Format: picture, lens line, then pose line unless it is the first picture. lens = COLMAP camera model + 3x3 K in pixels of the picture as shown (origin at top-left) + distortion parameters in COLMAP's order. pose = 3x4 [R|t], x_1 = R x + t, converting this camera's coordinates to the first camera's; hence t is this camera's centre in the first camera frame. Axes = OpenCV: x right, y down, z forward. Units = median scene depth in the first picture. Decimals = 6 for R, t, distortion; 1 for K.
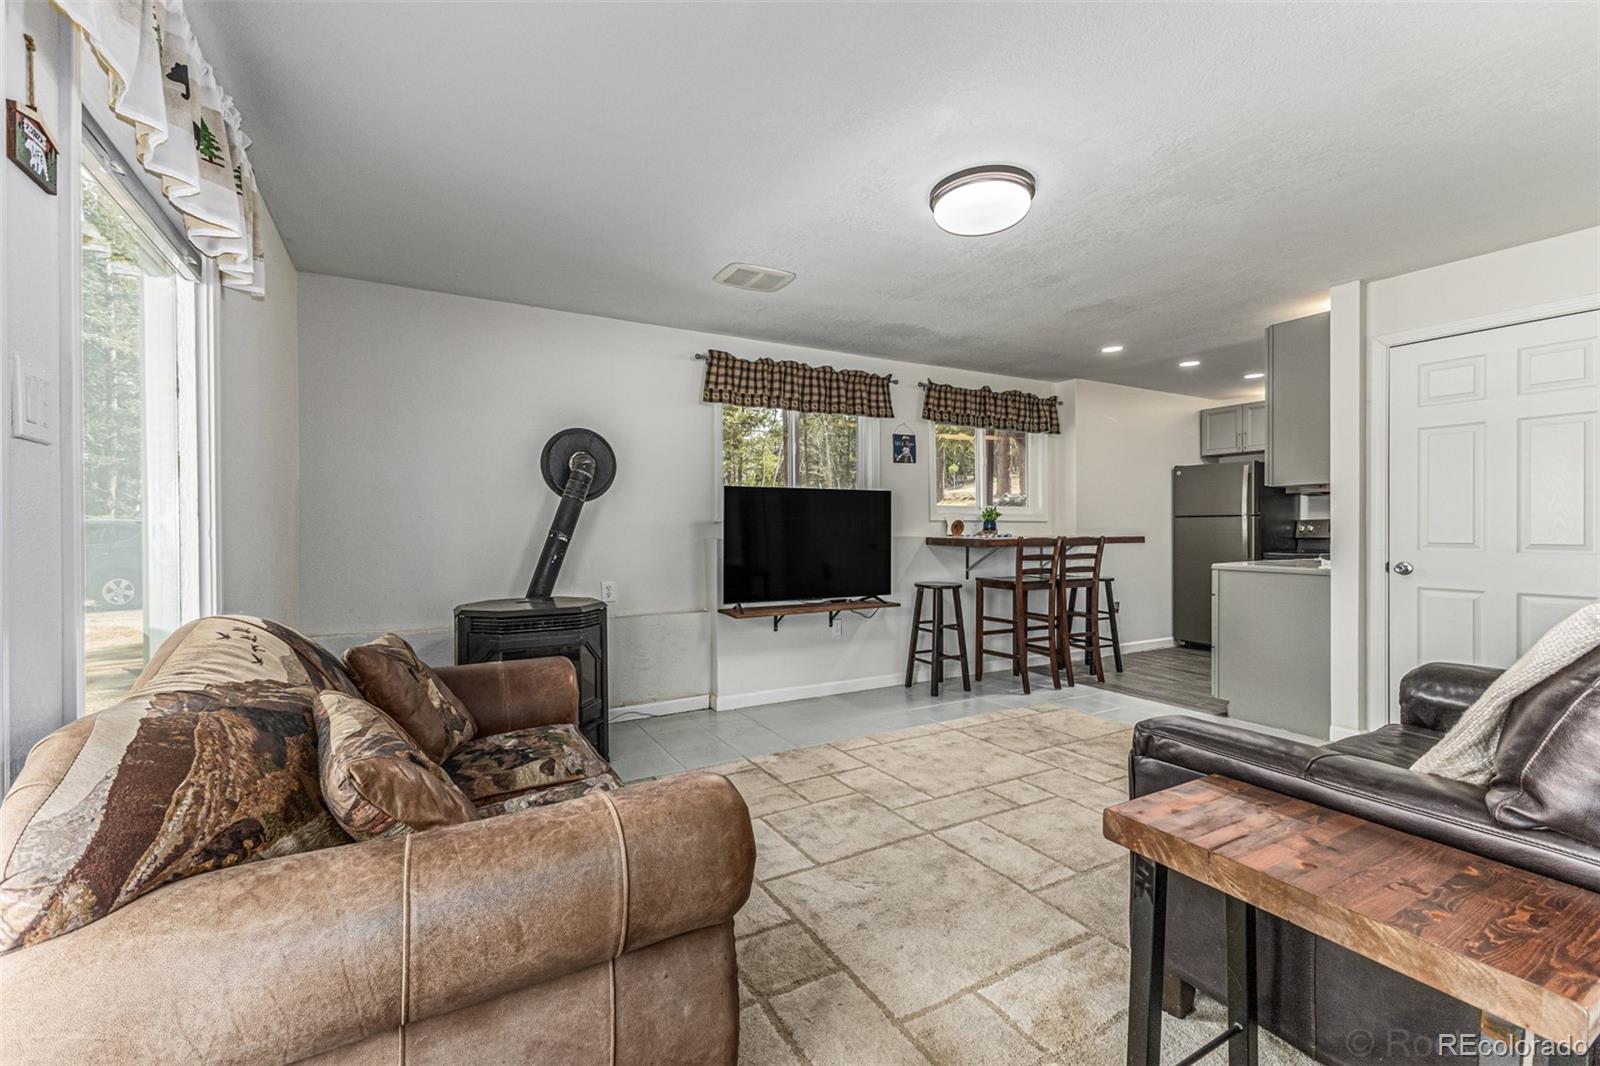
lens RADIAL K [[686.0, 0, 797.8], [0, 686.0, 529.4], [0, 0, 1]] dist [0.010014, -0.003624]
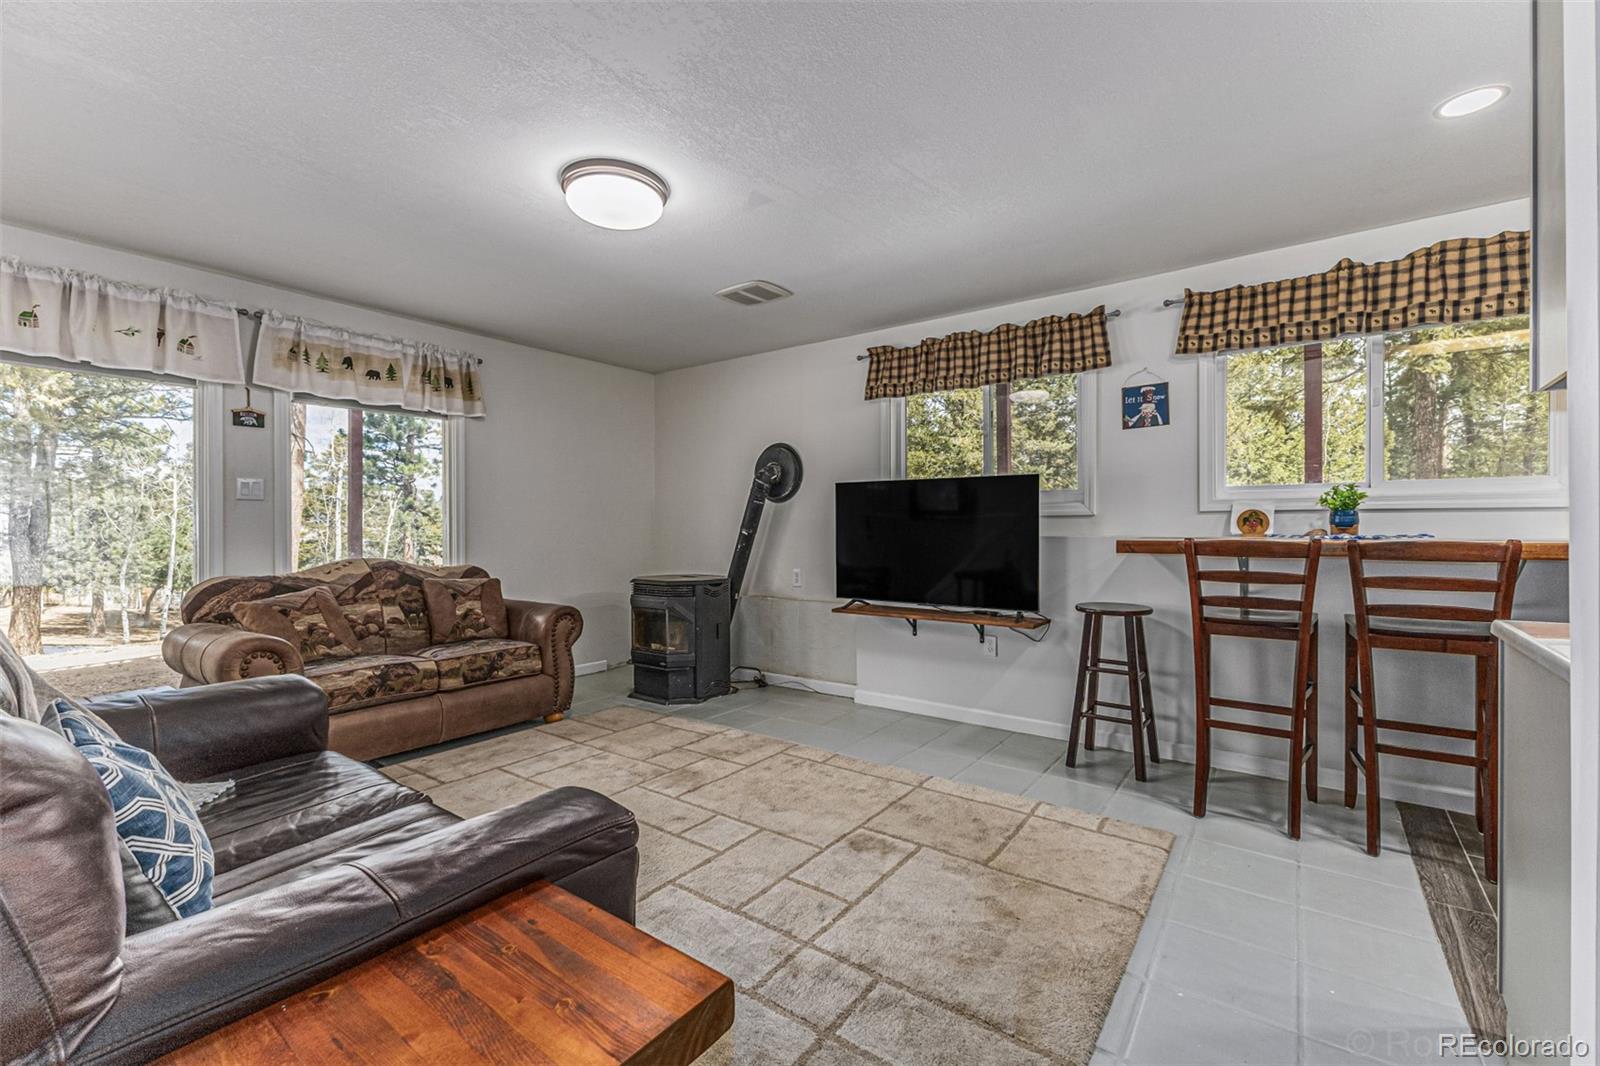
lens RADIAL K [[686.0, 0, 797.8], [0, 686.0, 529.4], [0, 0, 1]] dist [0.010014, -0.003624]
pose [[0.403970, 0.004989, -0.914759, 0.715113], [-0.001031, 0.999987, 0.004999, 0.000904], [0.914772, -0.001076, 0.403970, 0.465656]]
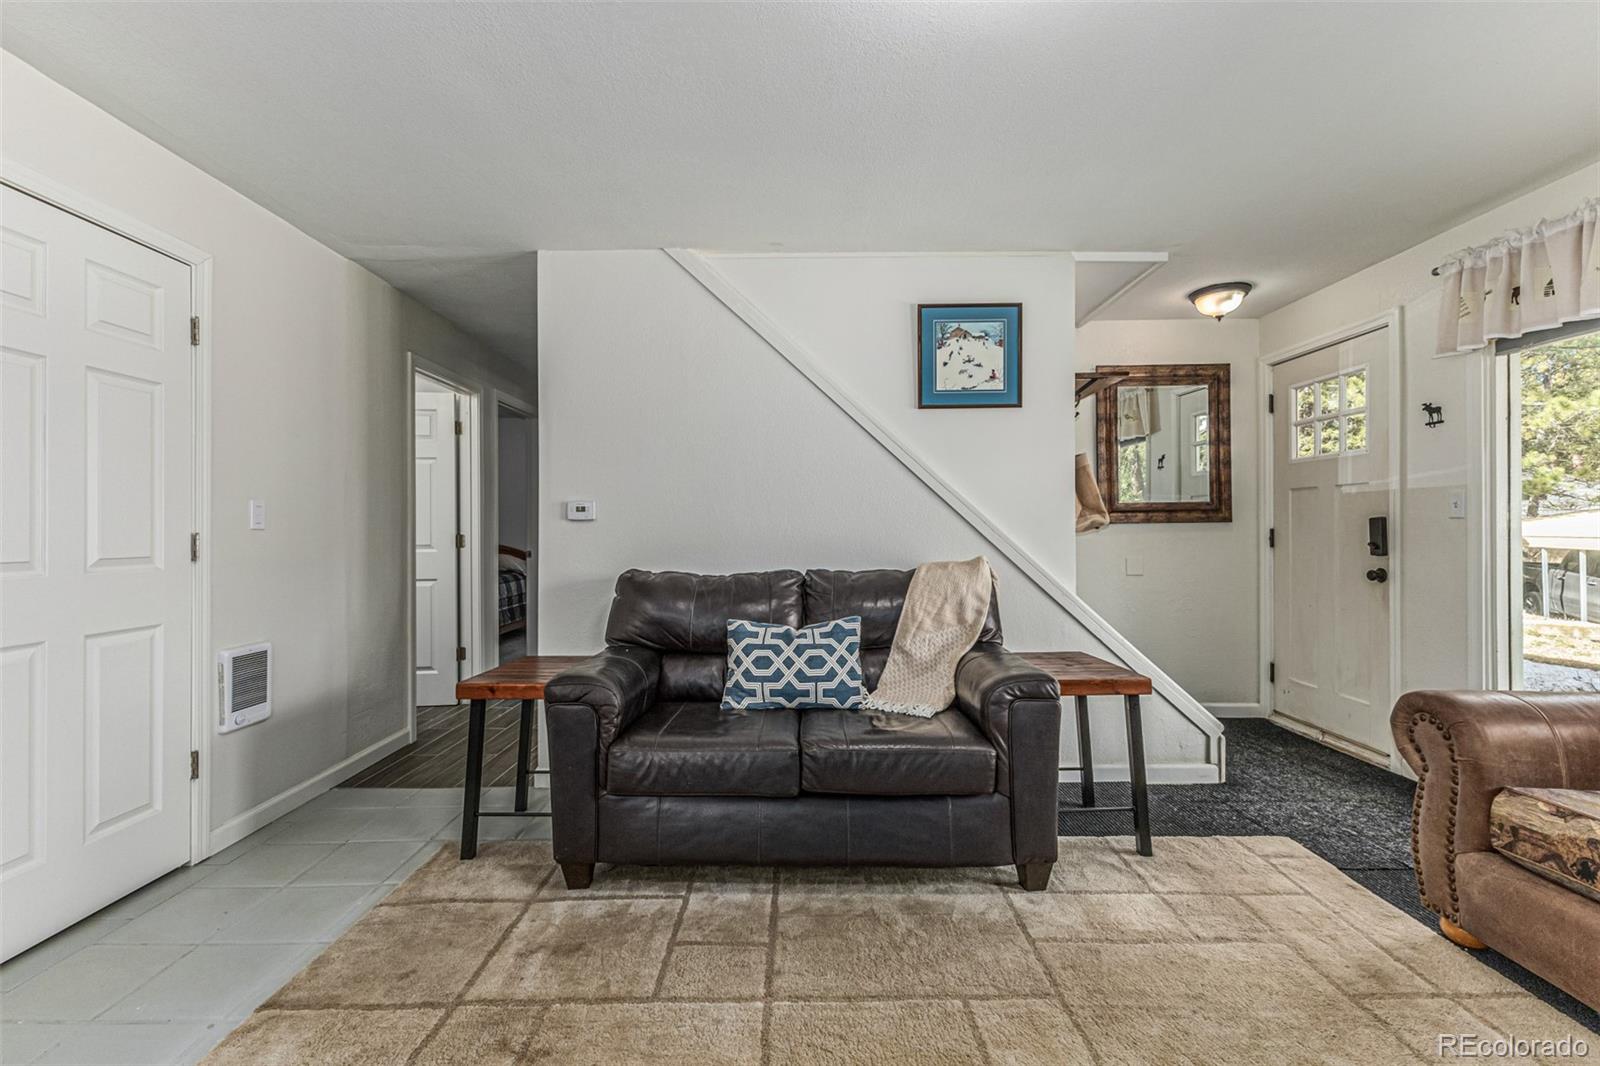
lens RADIAL K [[680.2, 0, 796.4], [0, 680.2, 528.2], [0, 0, 1]] dist [0.011972, -0.005814]
pose [[-0.871110, 0.006453, 0.491046, 0.096784], [0.005977, 0.999979, -0.002537, -0.001990], [-0.491052, 0.000725, -0.871130, 0.829200]]
